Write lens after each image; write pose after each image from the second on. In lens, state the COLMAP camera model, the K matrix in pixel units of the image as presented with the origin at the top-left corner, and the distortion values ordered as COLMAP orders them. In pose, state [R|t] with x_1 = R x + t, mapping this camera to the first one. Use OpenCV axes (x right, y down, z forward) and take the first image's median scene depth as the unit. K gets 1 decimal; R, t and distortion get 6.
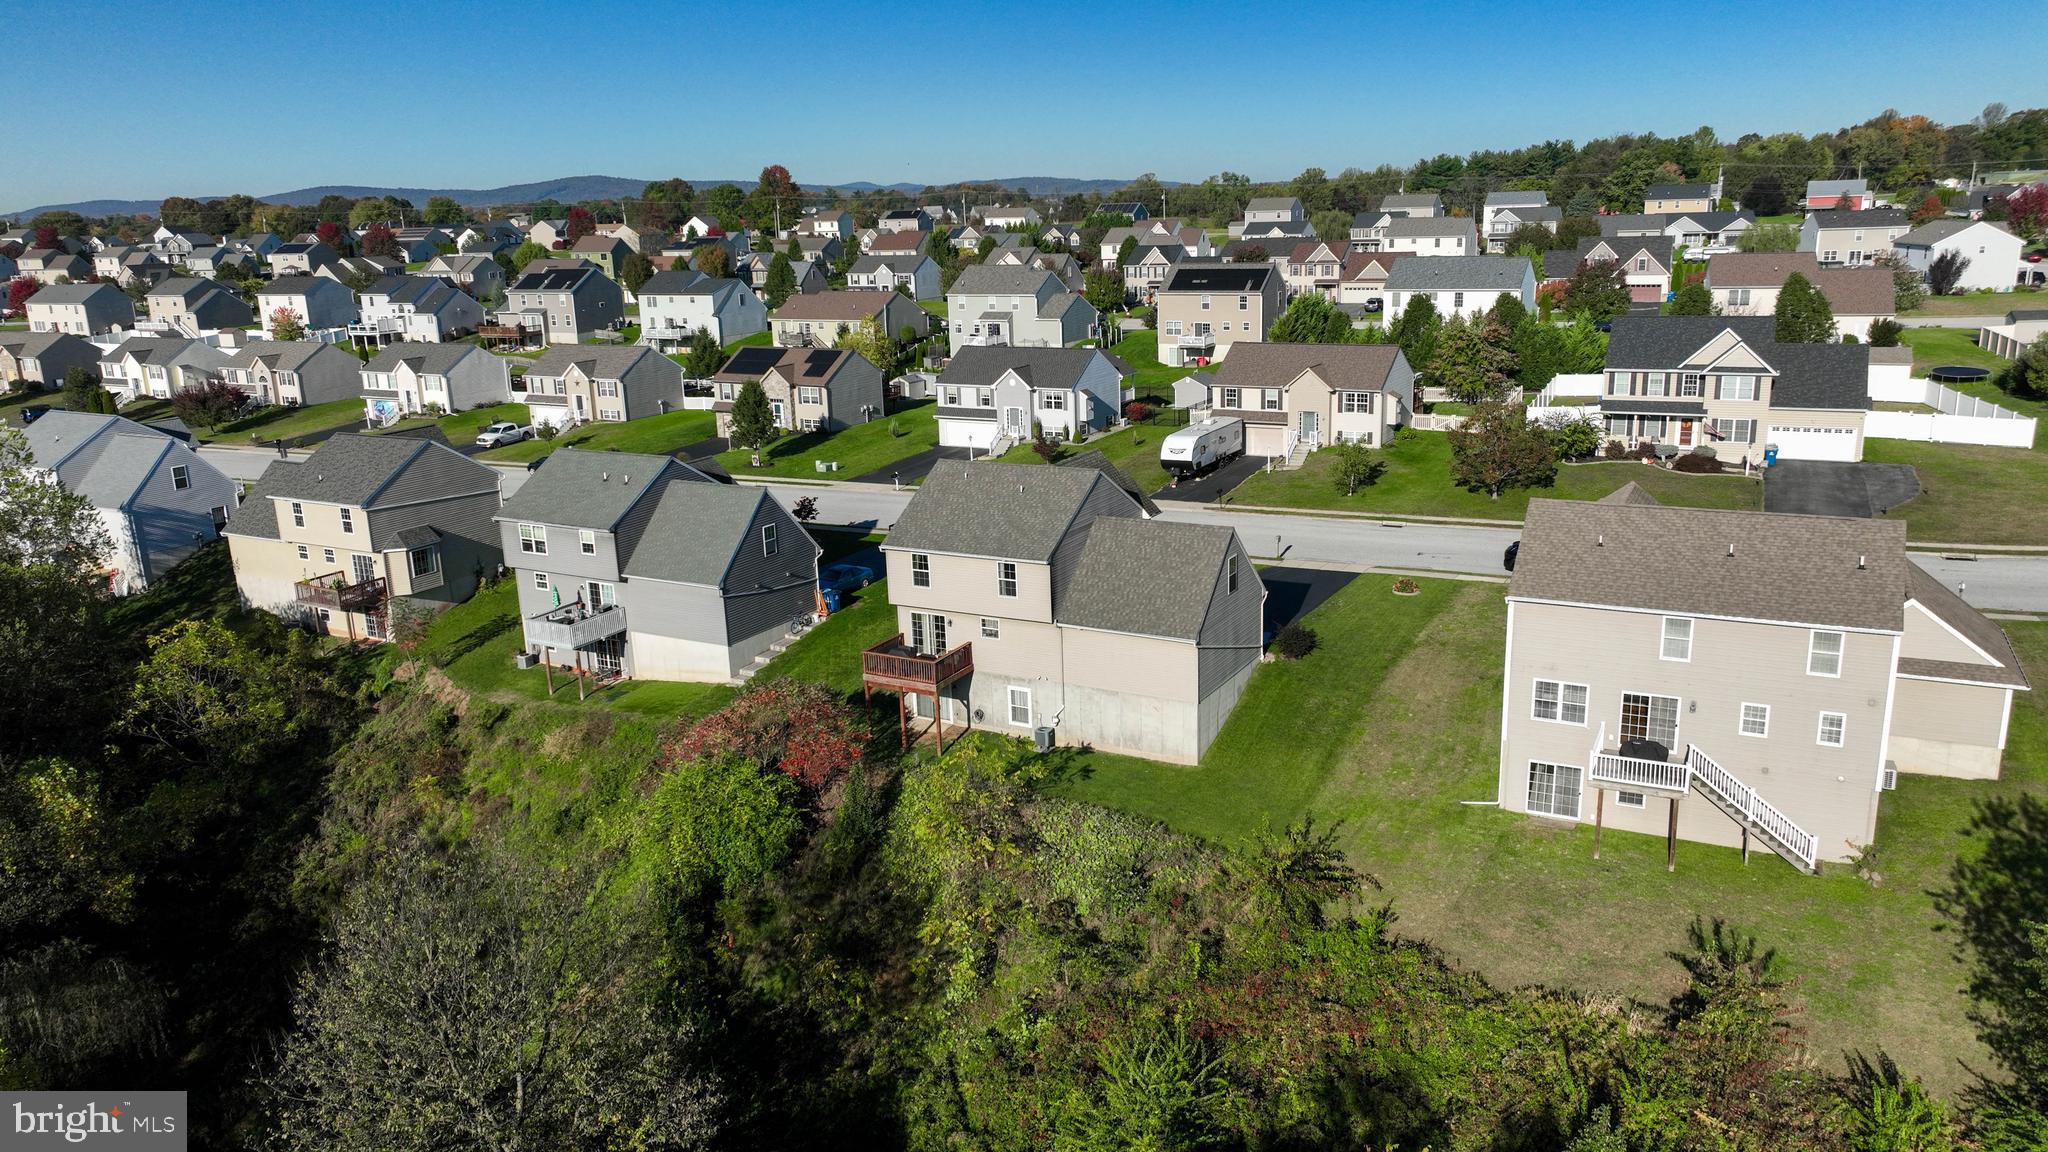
lens RADIAL K [[1438.5, 0, 1028.4], [0, 1438.5, 577.4], [0, 0, 1]] dist [0.003839, 0.008531]
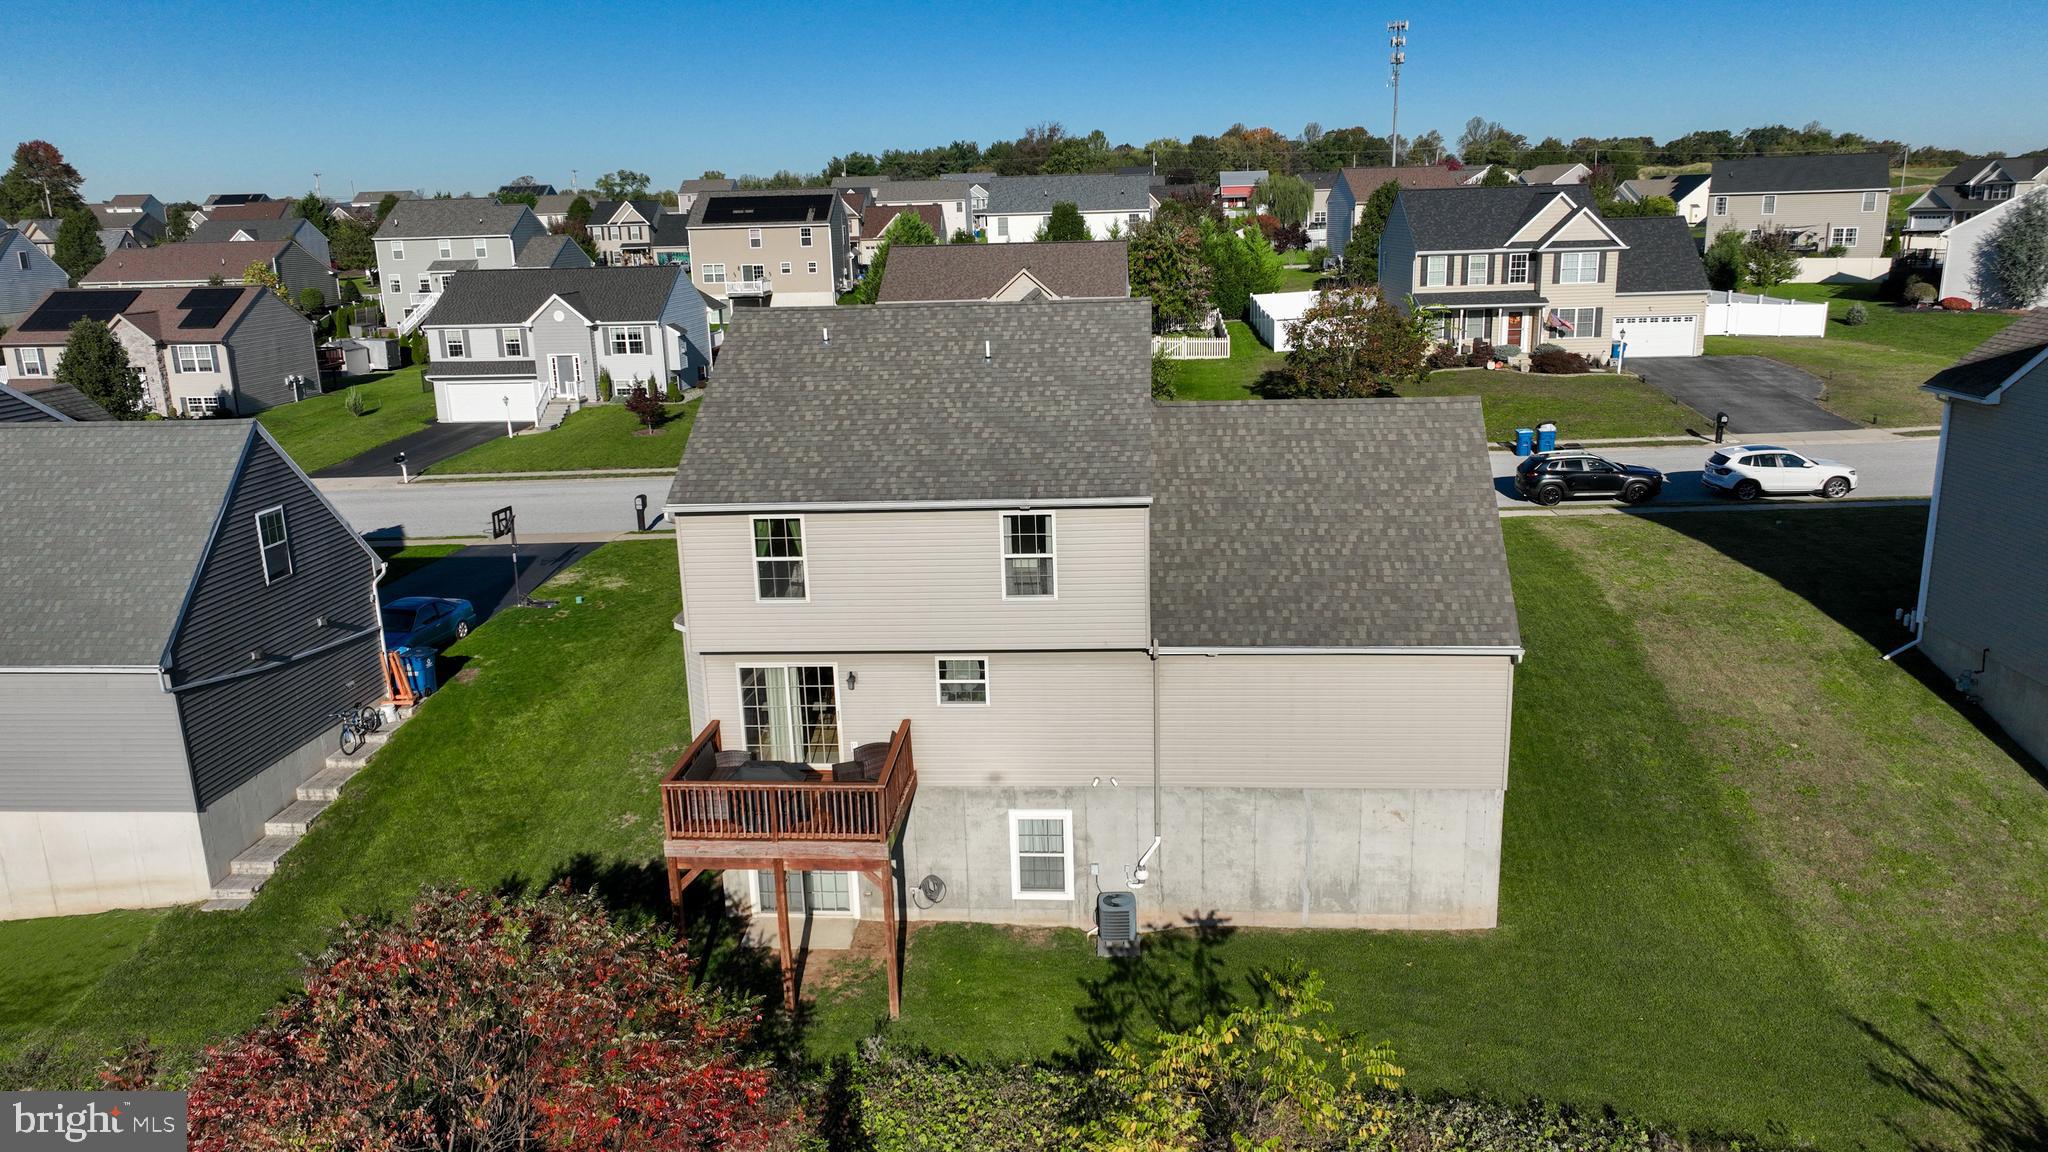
lens RADIAL K [[1438.5, 0, 1028.4], [0, 1438.5, 577.4], [0, 0, 1]] dist [0.003839, 0.008531]
pose [[0.911123, -0.095309, 0.400962, -0.116235], [0.103100, 0.994669, 0.002156, 0.004471], [-0.399030, 0.039375, 0.916092, 0.408910]]
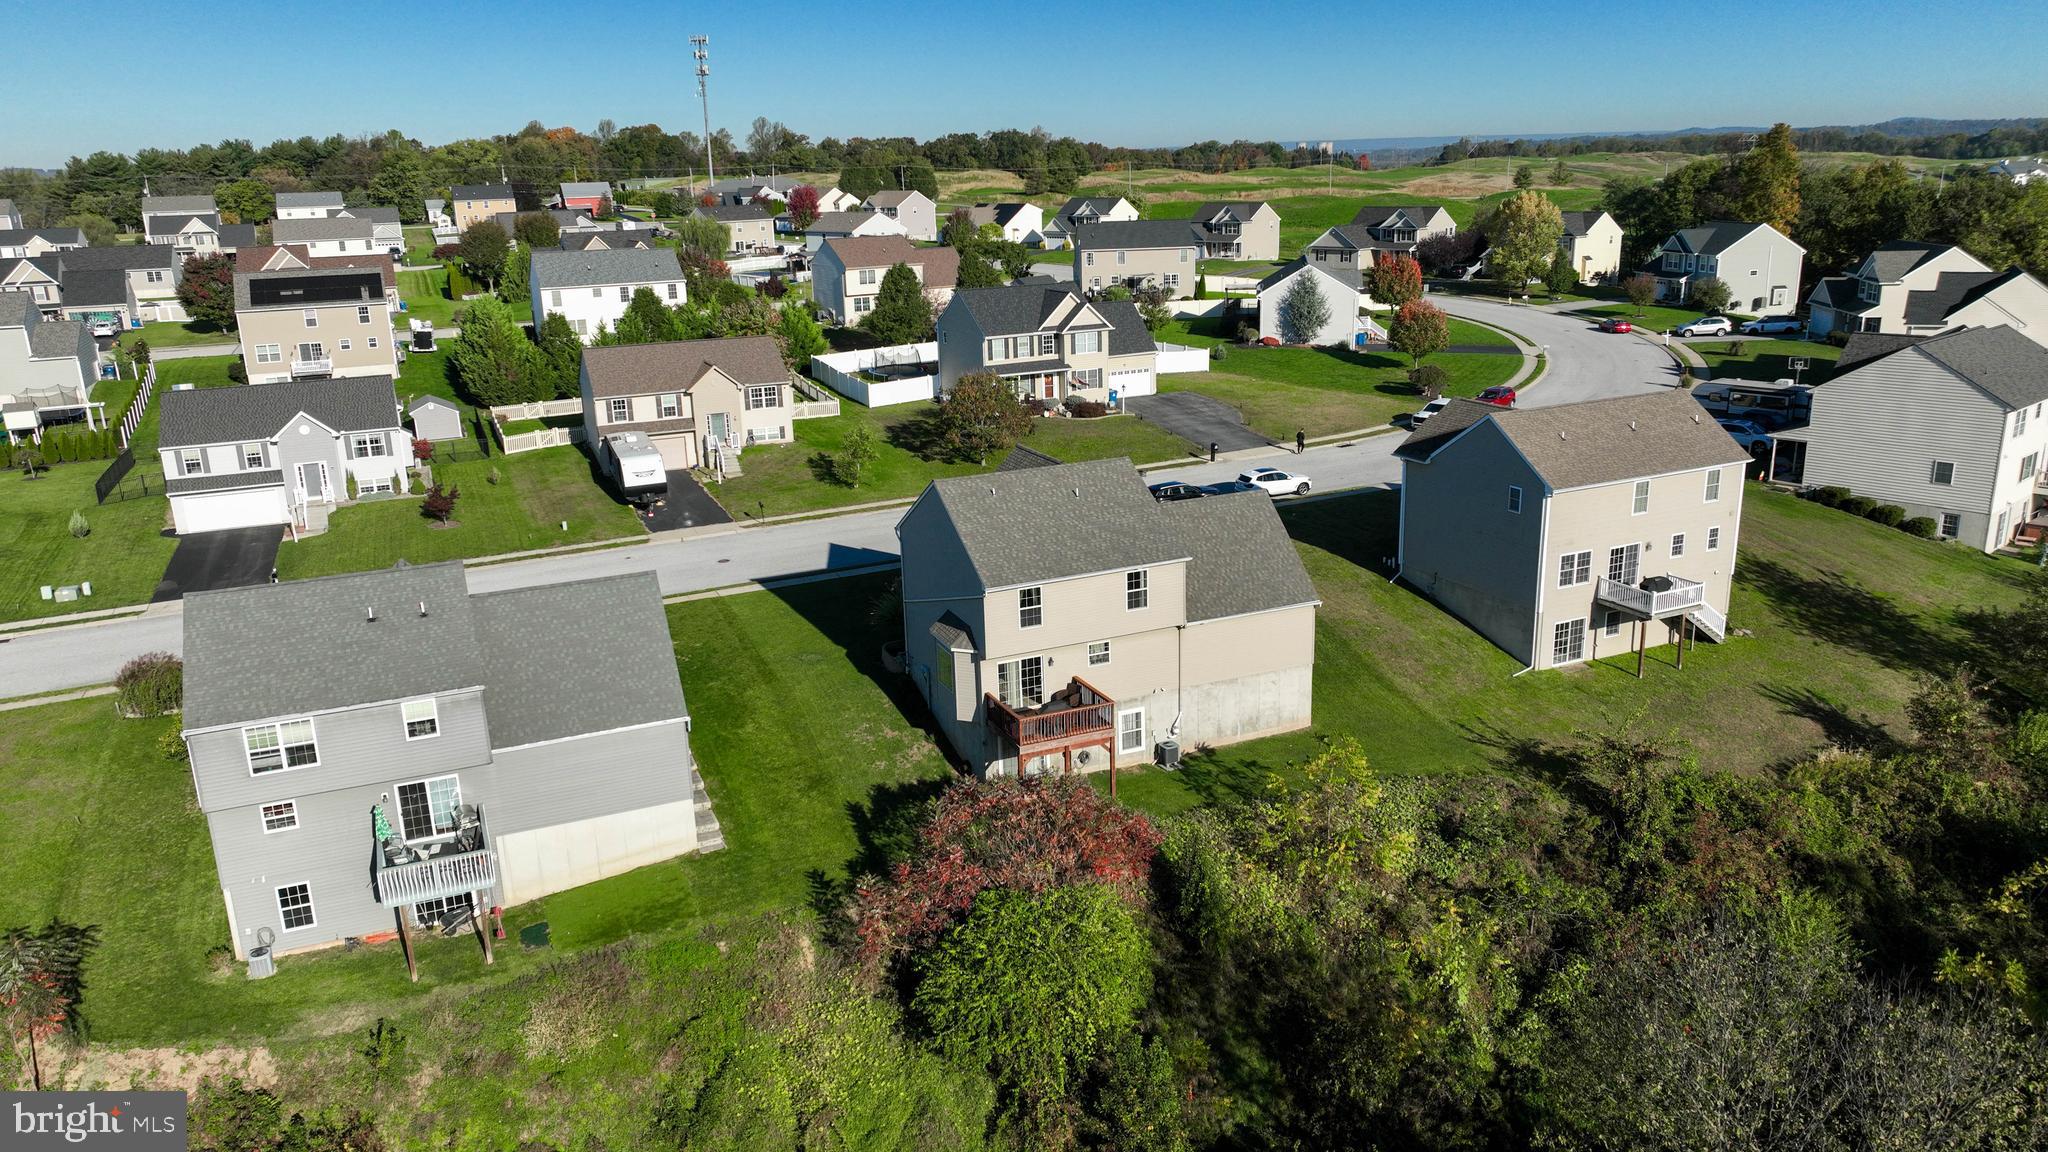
lens RADIAL K [[1438.5, 0, 1028.4], [0, 1438.5, 577.4], [0, 0, 1]] dist [0.003839, 0.008531]
pose [[0.606423, -0.206864, 0.767762, -0.477400], [0.211424, 0.972757, 0.095102, -0.067915], [-0.766519, 0.104651, 0.633638, 0.319311]]
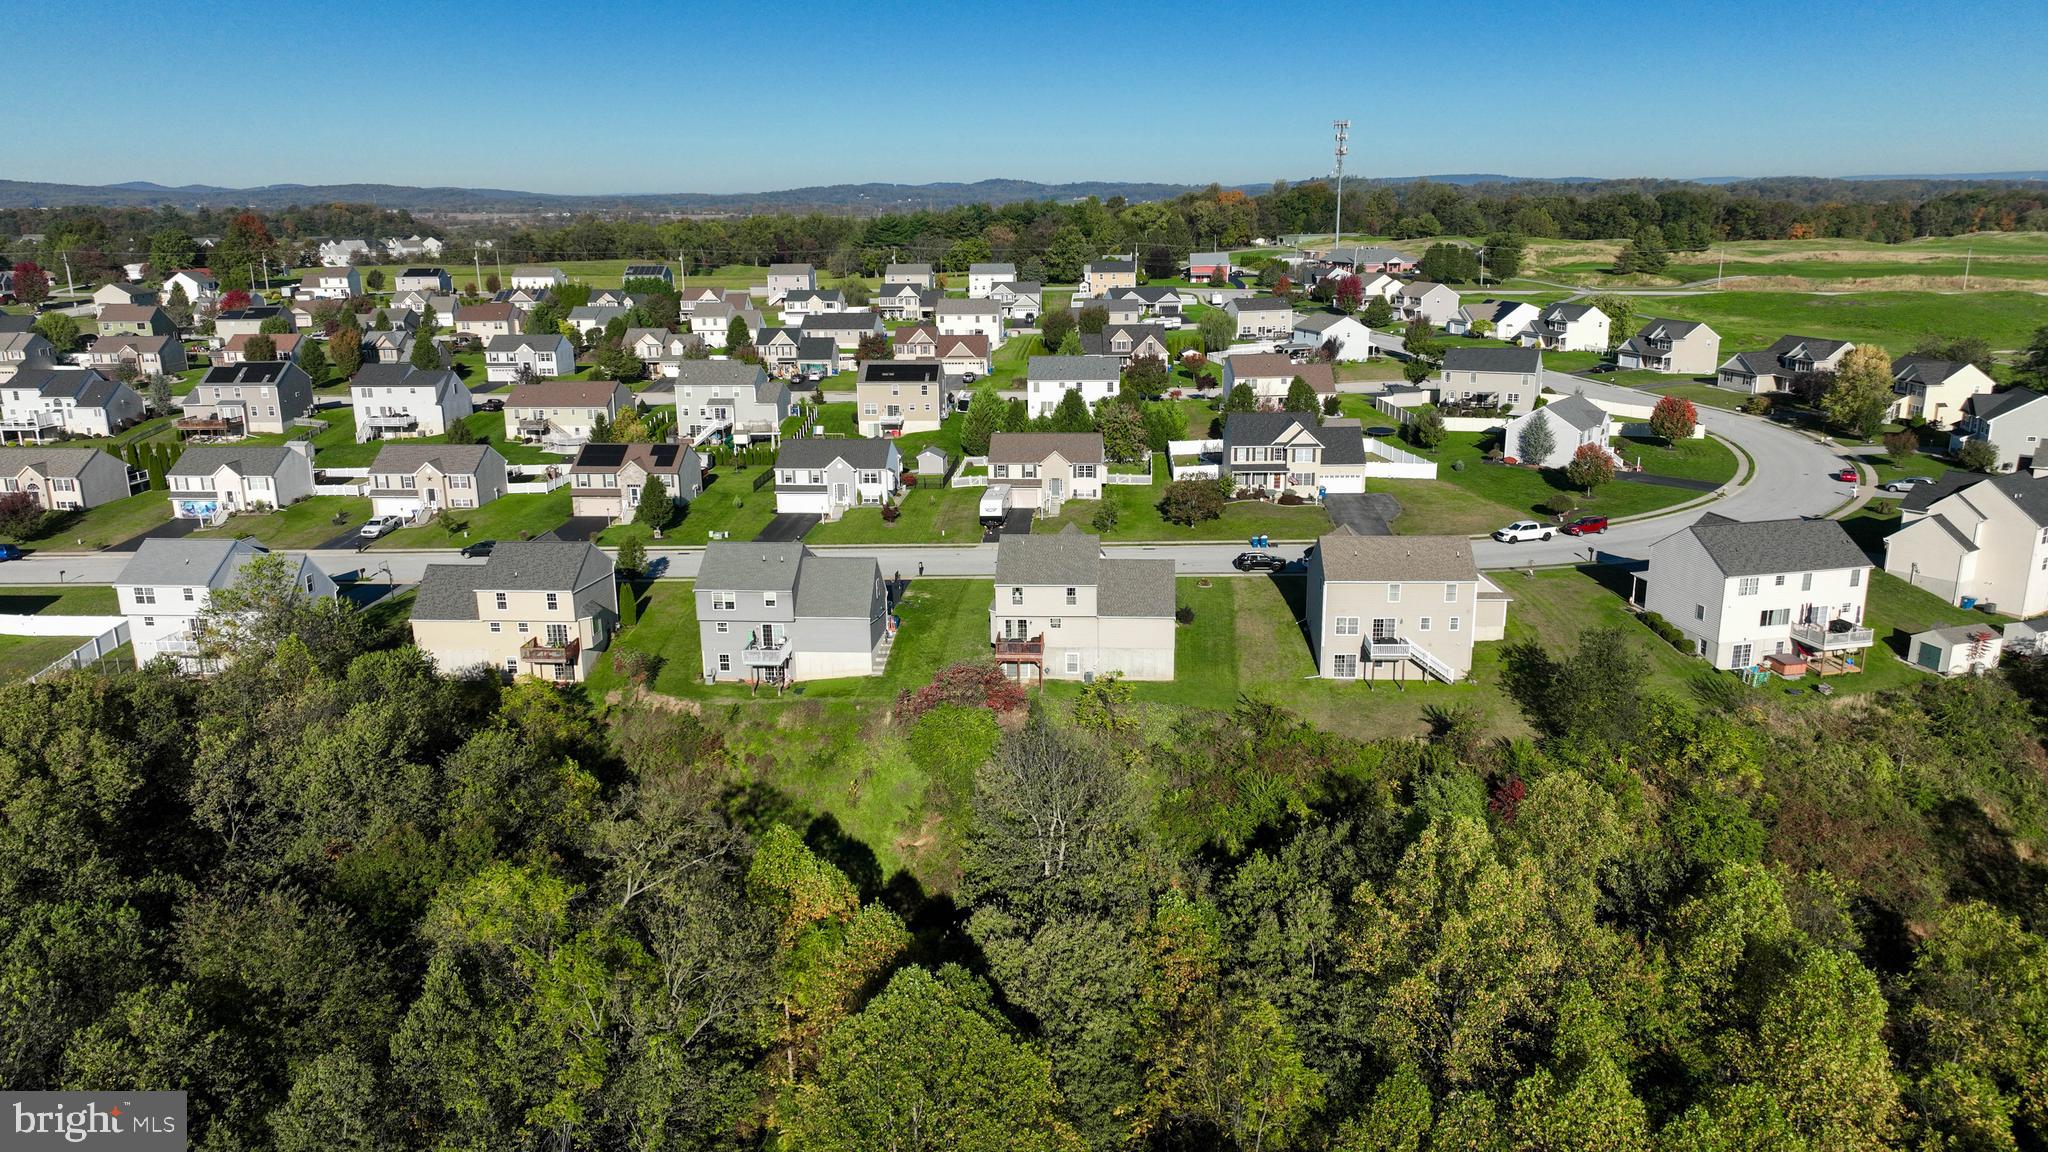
lens RADIAL K [[1438.5, 0, 1028.4], [0, 1438.5, 577.4], [0, 0, 1]] dist [0.003839, 0.008531]
pose [[0.909831, -0.085772, 0.406019, -0.548468], [0.089044, 0.995968, 0.010863, -0.032110], [-0.405313, 0.026270, 0.913800, -0.473893]]
